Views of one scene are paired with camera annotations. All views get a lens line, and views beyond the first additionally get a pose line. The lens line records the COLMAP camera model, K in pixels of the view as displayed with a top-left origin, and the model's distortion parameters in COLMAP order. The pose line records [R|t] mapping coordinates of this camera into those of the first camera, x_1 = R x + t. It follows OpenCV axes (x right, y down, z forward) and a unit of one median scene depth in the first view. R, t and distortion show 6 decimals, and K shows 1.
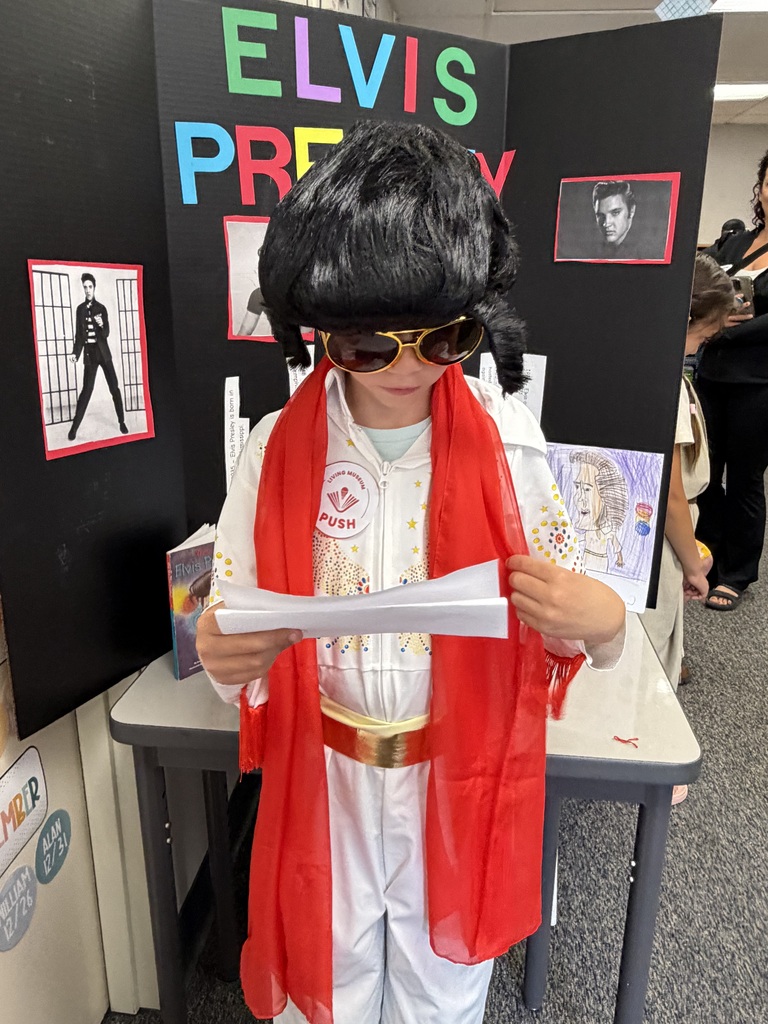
lens RADIAL K [[773.2, 0, 384.1], [0, 773.2, 511.9], [0, 0, 1]] dist [-0.001997, 0.001173]
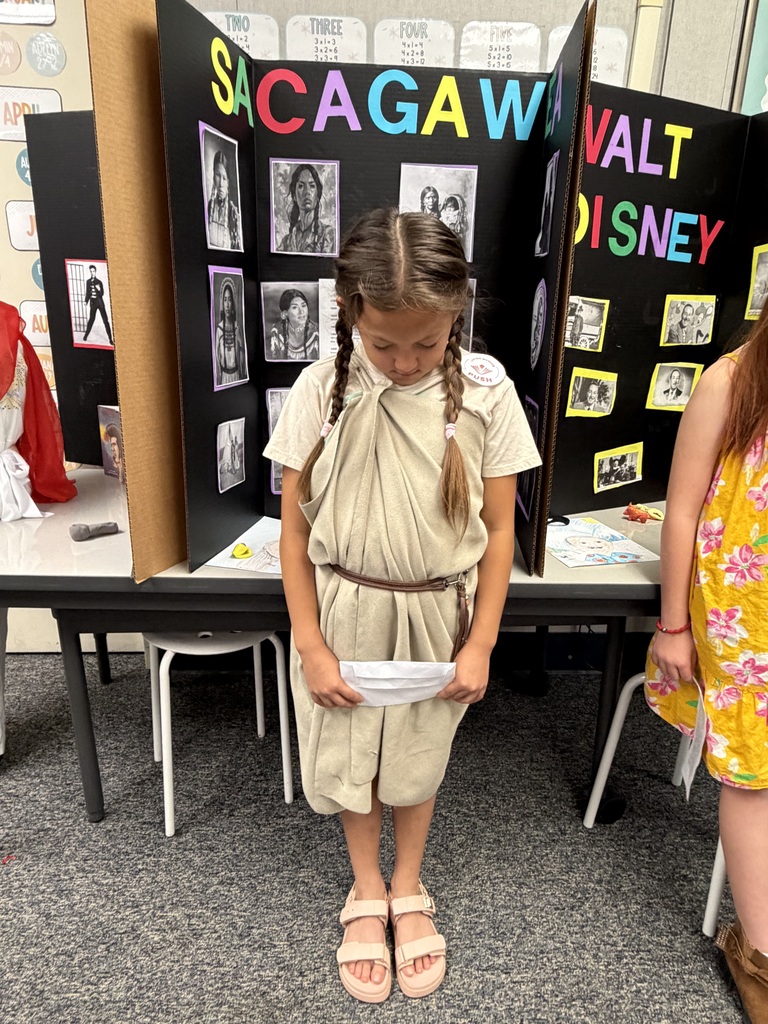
lens RADIAL K [[663.1, 0, 384.4], [0, 663.1, 509.1], [0, 0, 1]] dist [0.001249, -0.002168]
pose [[0.114582, 0.280283, -0.953054, 1.637905], [-0.306437, 0.922561, 0.234474, -0.353846], [0.944970, 0.265184, 0.191598, 1.555144]]
